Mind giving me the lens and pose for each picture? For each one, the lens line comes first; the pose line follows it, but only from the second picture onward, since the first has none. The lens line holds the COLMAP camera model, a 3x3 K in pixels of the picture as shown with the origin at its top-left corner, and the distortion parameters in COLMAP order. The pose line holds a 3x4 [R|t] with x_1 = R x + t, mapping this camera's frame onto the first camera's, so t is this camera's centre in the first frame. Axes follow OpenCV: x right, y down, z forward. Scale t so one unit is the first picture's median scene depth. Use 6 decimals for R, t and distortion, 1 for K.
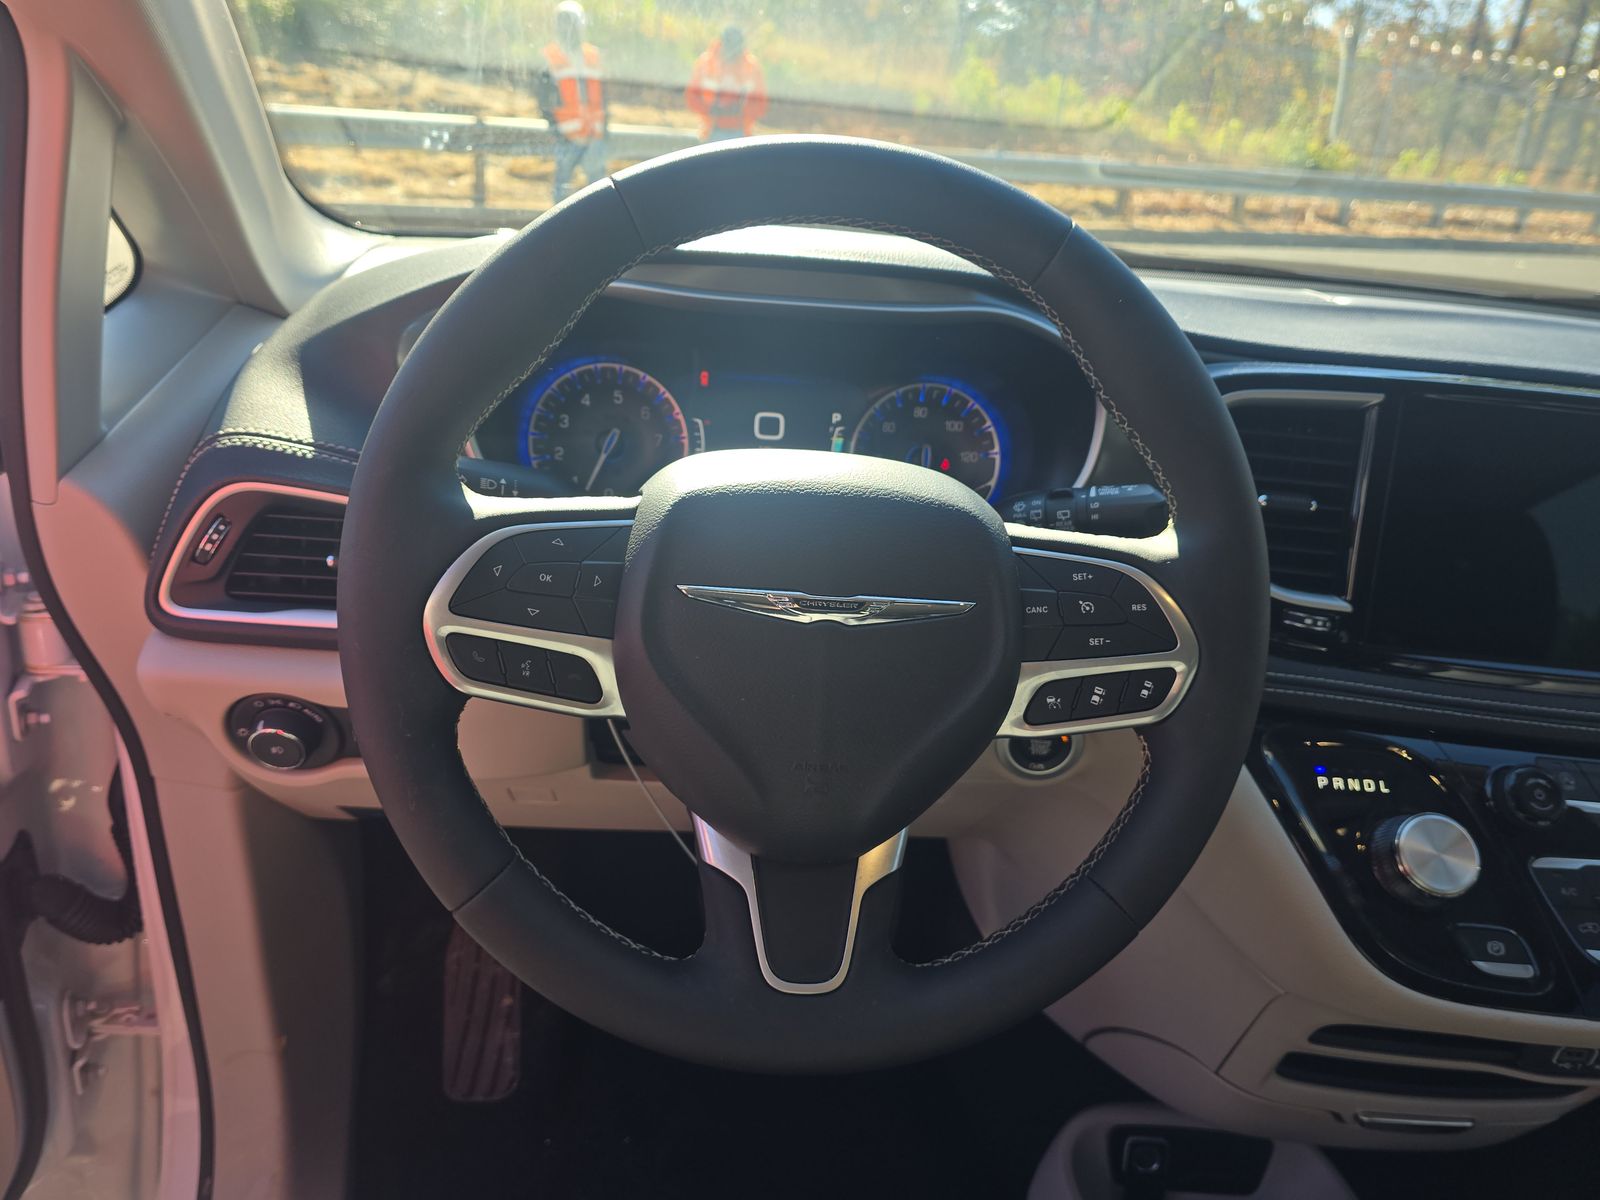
lens RADIAL K [[1083.1, 0, 800.0], [0, 1083.1, 600.0], [0, 0, 1]] dist [0.039184, -0.045380]
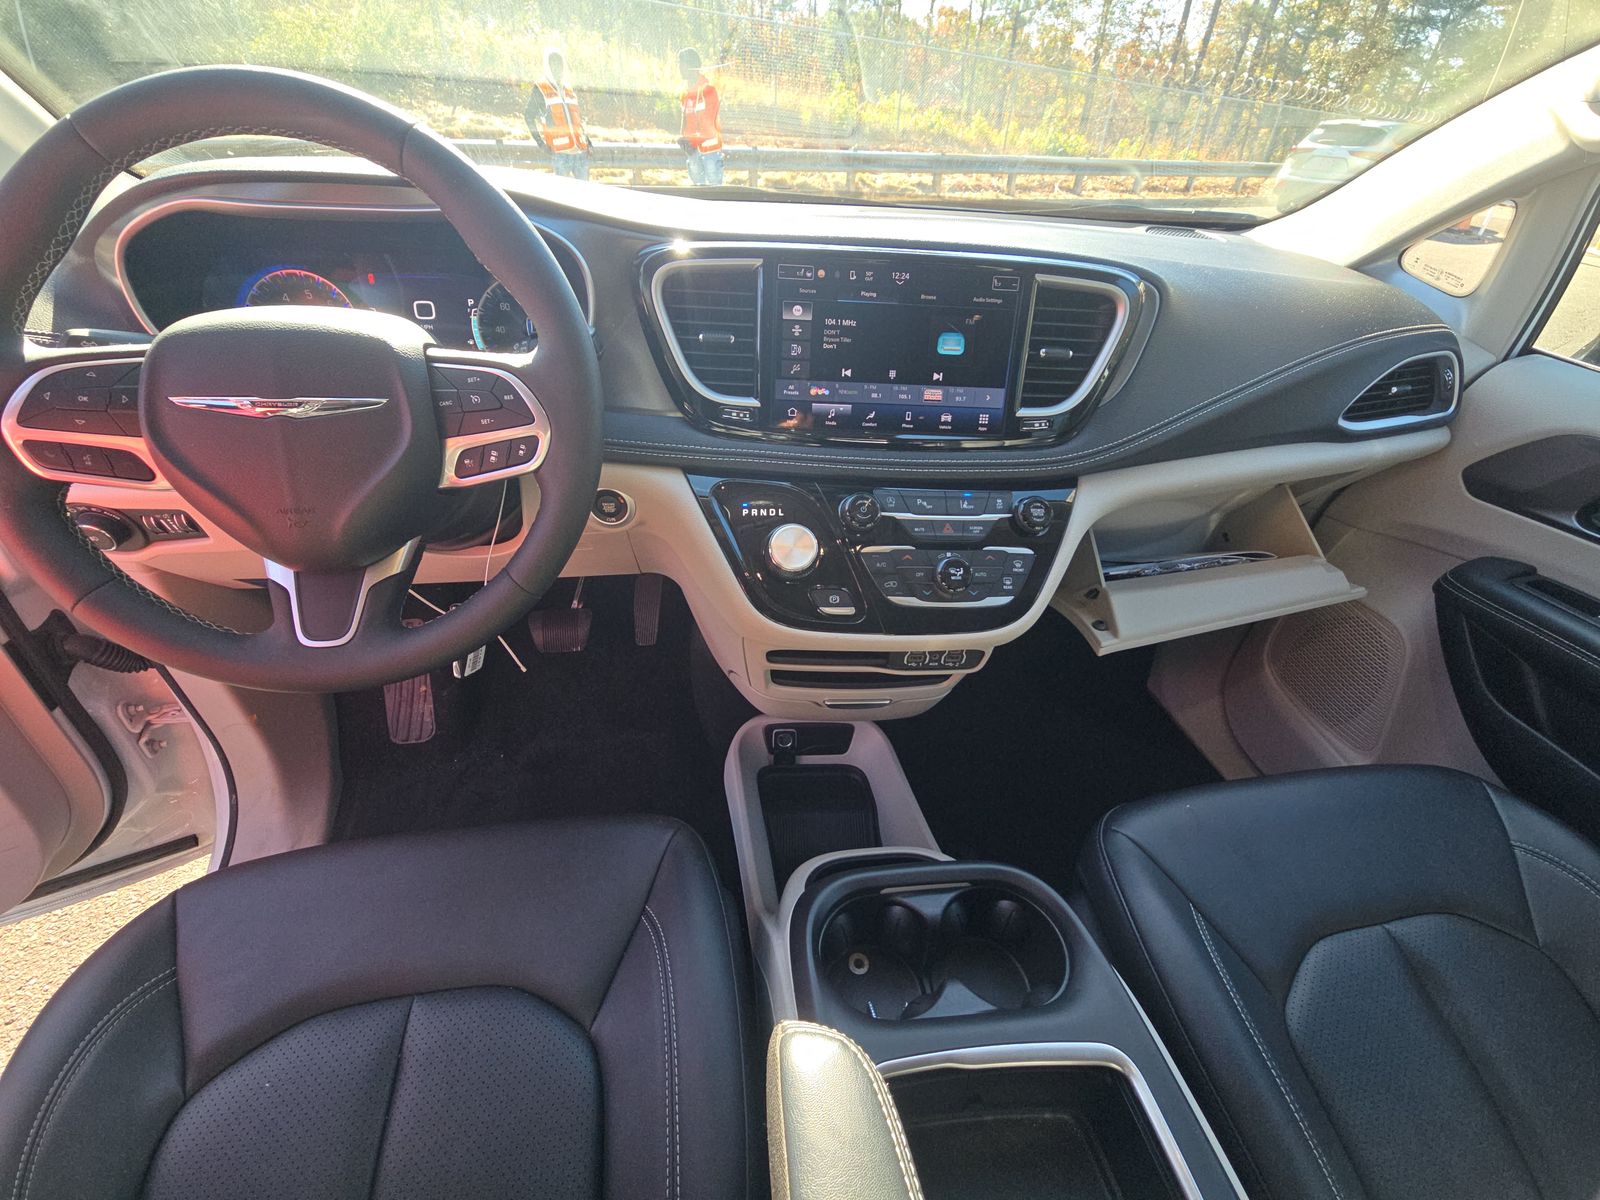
lens RADIAL K [[642.8, 0, 800.0], [0, 642.8, 600.0], [0, 0, 1]] dist [0.000001, -0.000154]
pose [[0.996206, -0.075792, 0.042763, 0.441736], [0.065017, 0.974853, 0.213155, 0.080580], [-0.057843, -0.209566, 0.976082, 0.002798]]
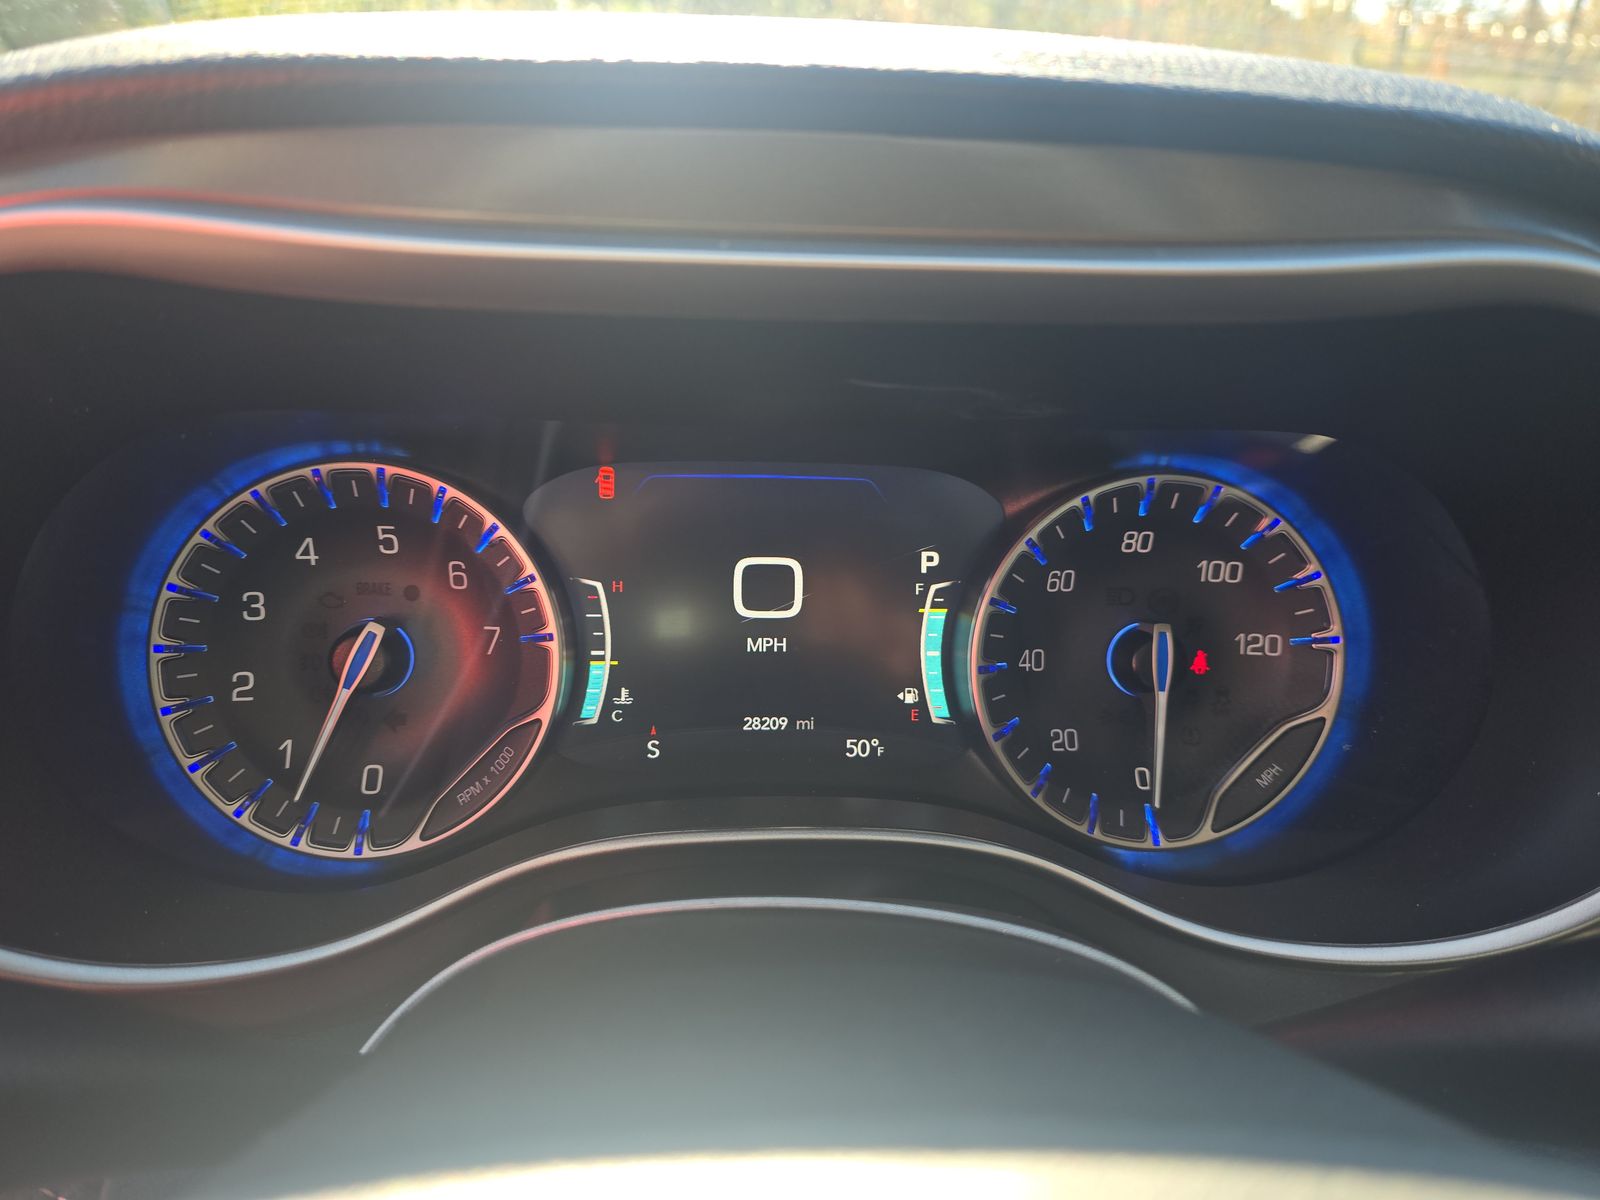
lens RADIAL K [[1122.4, 0, 800.0], [0, 1122.4, 600.0], [0, 0, 1]] dist [-0.001133, 0.002114]
pose [[0.998424, -0.033160, -0.045280, 0.003139], [0.031930, 0.999109, -0.027613, -0.148454], [0.046155, 0.026124, 0.998593, 0.593351]]
